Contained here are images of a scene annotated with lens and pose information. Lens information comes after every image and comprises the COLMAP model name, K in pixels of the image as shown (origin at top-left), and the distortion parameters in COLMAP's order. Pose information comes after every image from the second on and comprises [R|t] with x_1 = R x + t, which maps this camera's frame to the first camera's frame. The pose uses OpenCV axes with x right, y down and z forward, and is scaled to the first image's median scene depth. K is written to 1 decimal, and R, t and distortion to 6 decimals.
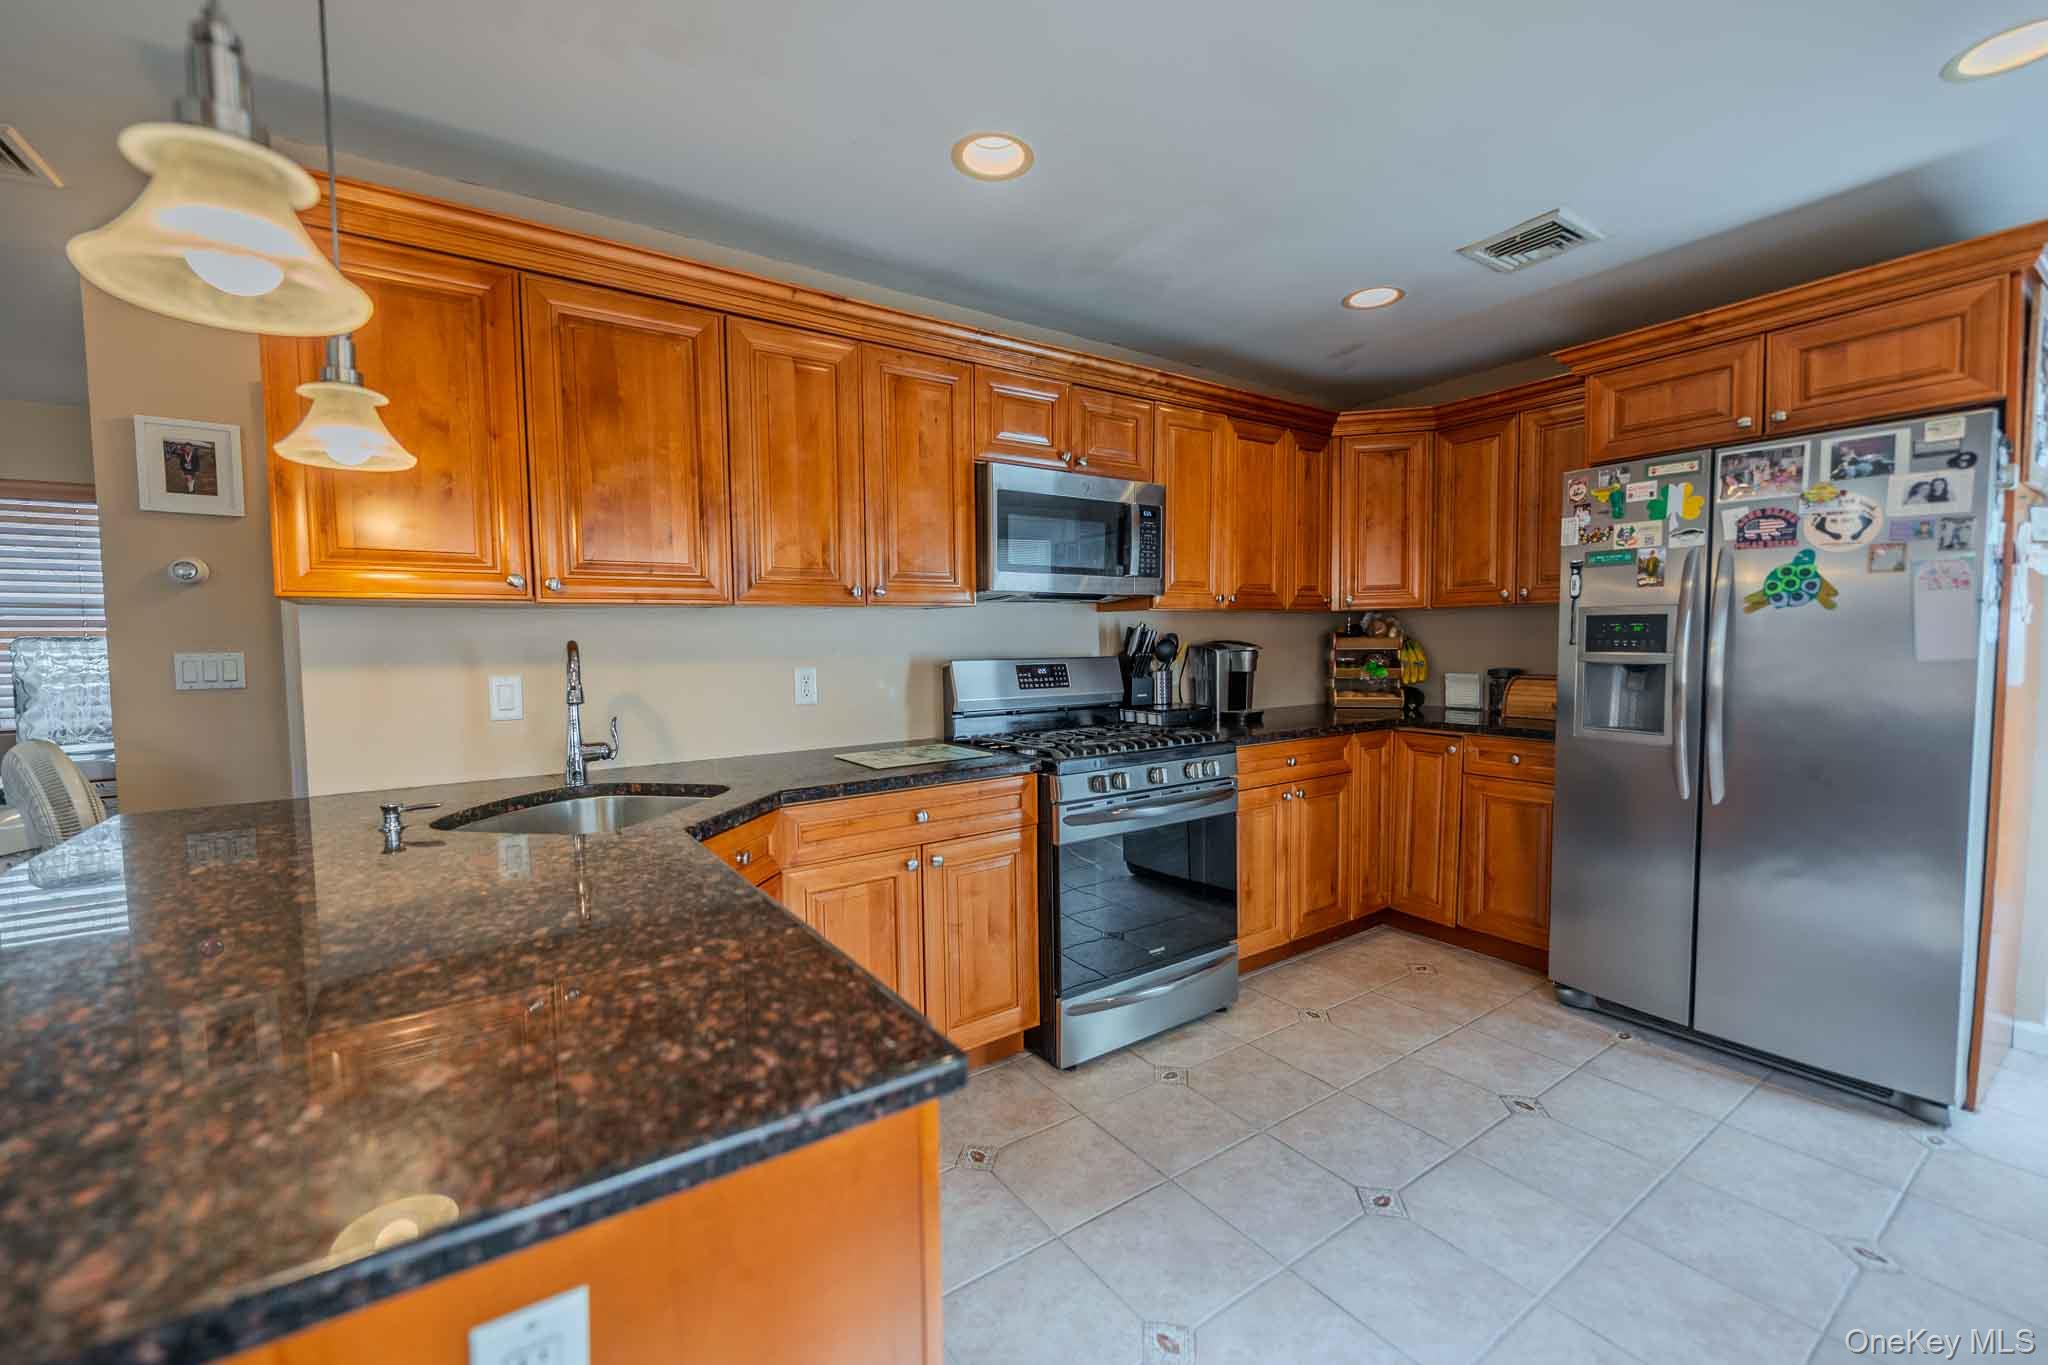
lens RADIAL K [[827.8, 0, 1012.5], [0, 827.8, 684.5], [0, 0, 1]] dist [0.000737, -0.000927]
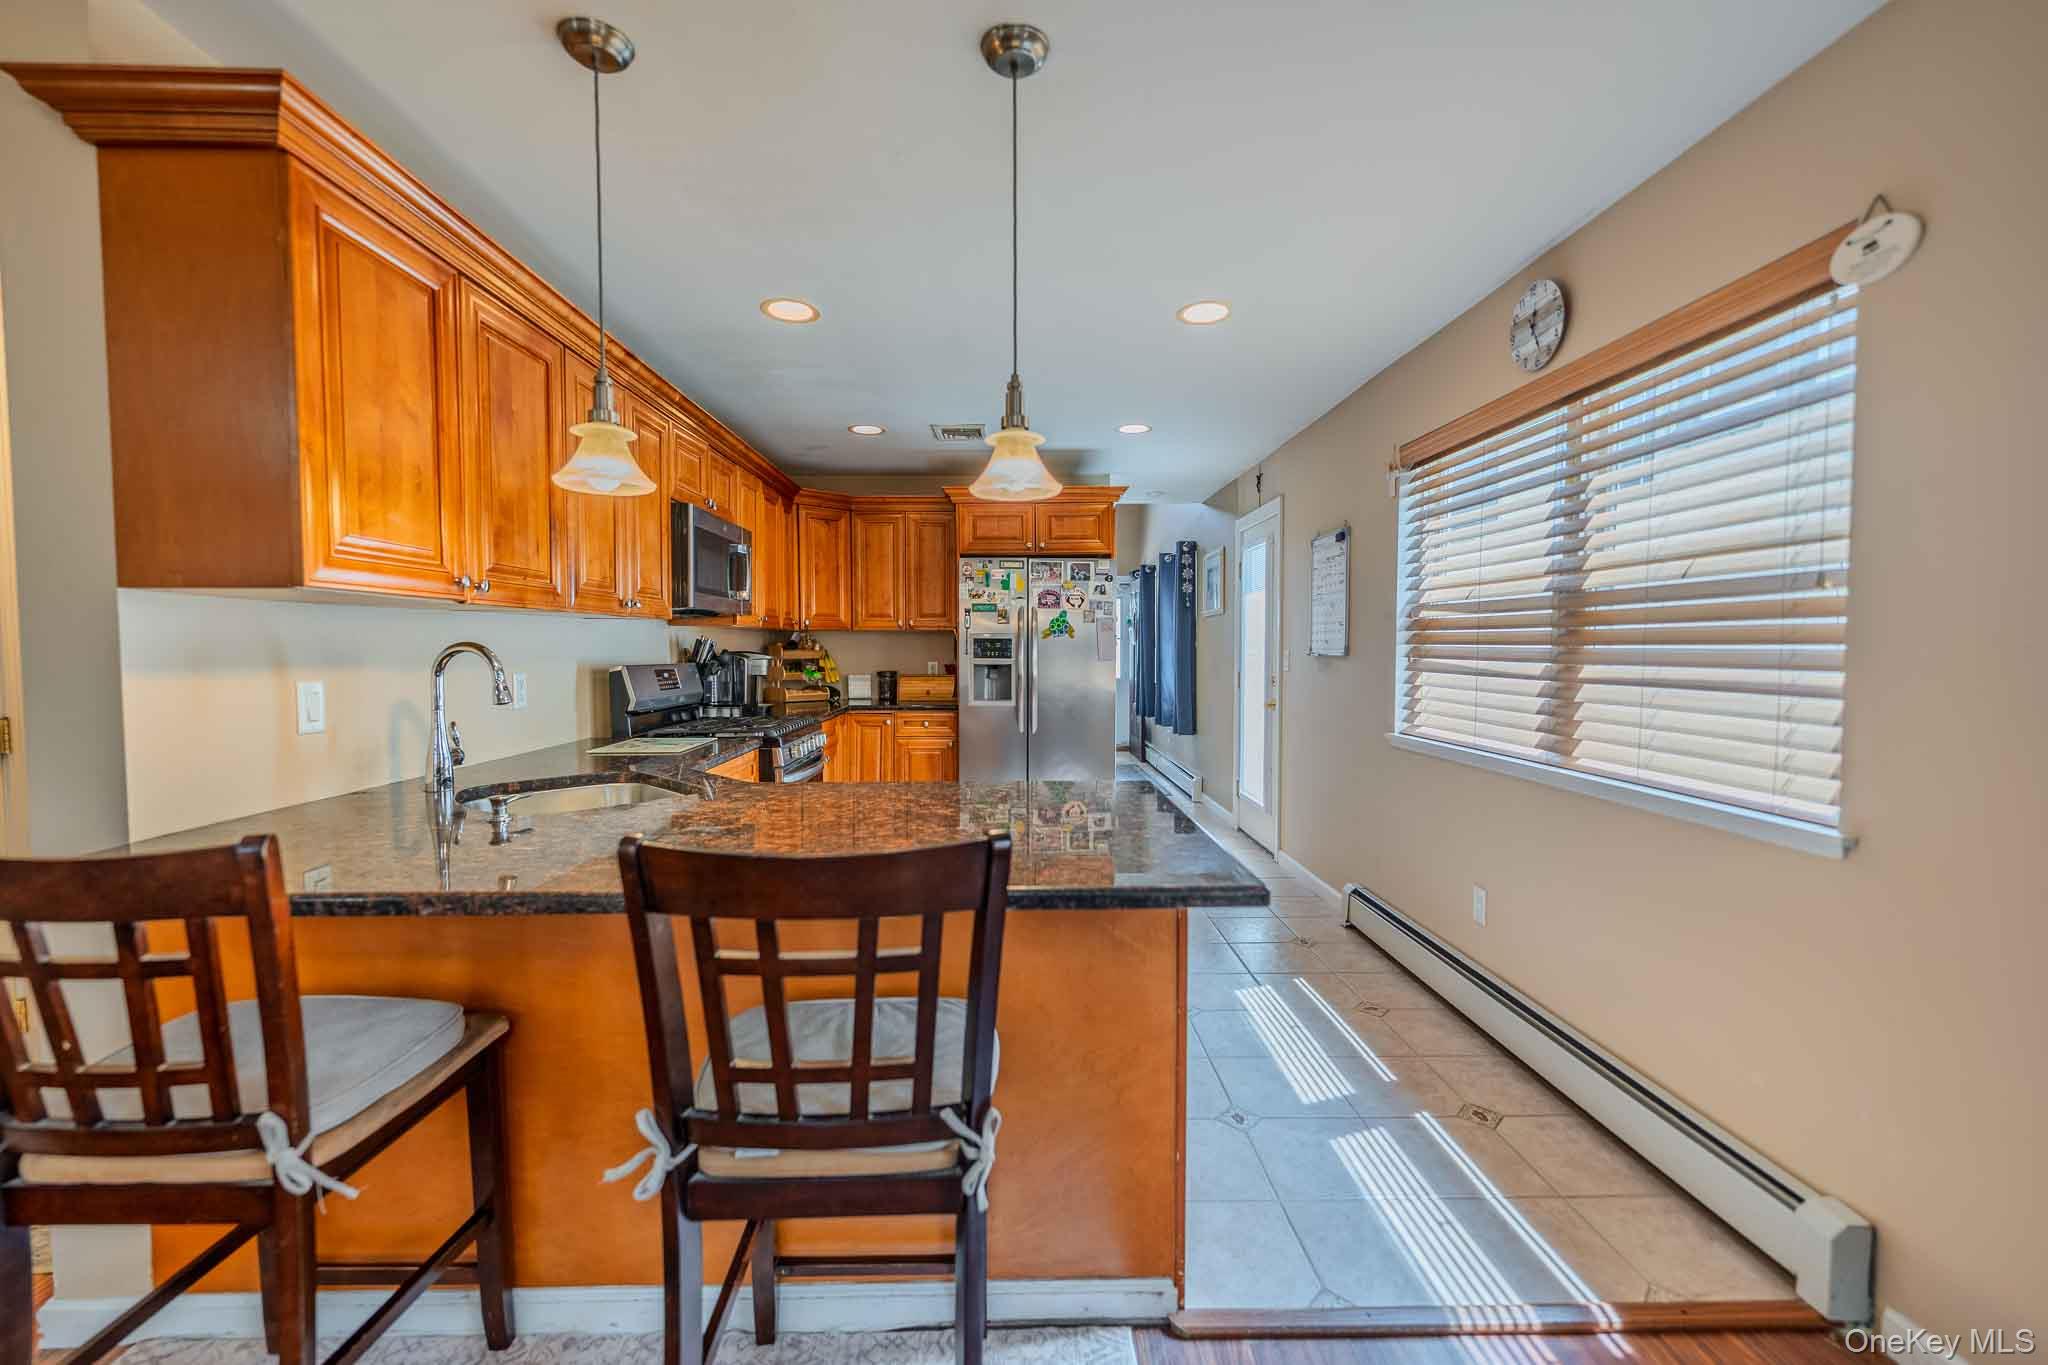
lens RADIAL K [[827.8, 0, 1016.6], [0, 827.8, 684.0], [0, 0, 1]] dist [0.000737, -0.000927]
pose [[0.550411, -0.024104, 0.834546, -0.816397], [0.040623, 0.999172, 0.002067, 0.017217], [-0.833905, 0.032763, 0.550935, -0.076923]]
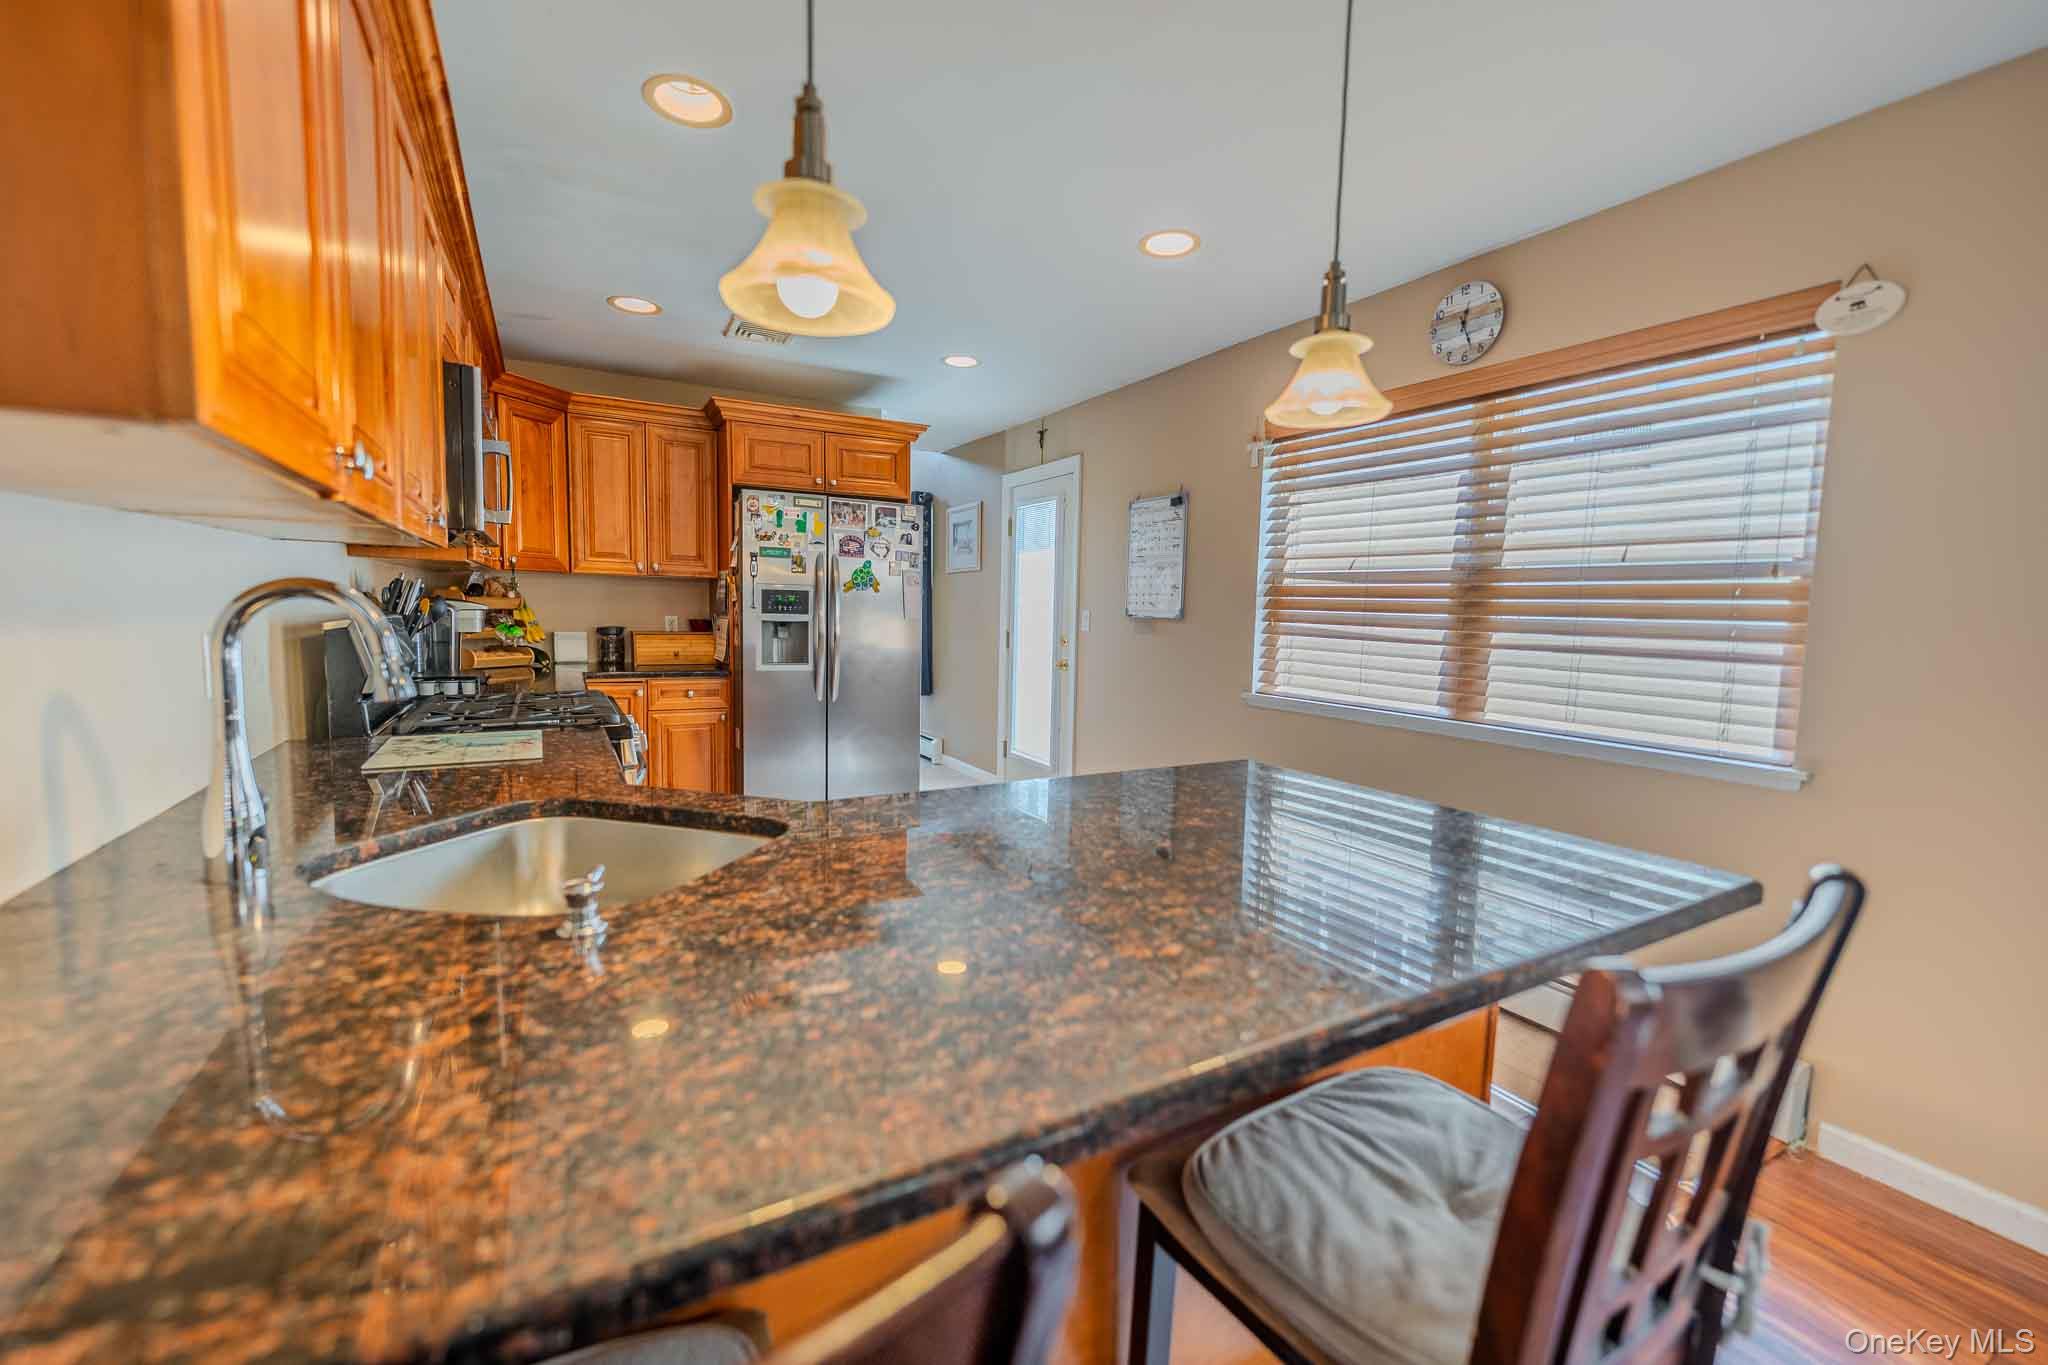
lens RADIAL K [[827.8, 0, 1015.2], [0, 827.8, 681.6], [0, 0, 1]] dist [0.000737, -0.000927]
pose [[0.091946, -0.074985, 0.992937, -0.809716], [0.032145, 0.996864, 0.072305, -0.011184], [-0.995245, 0.025270, 0.094069, 0.434005]]
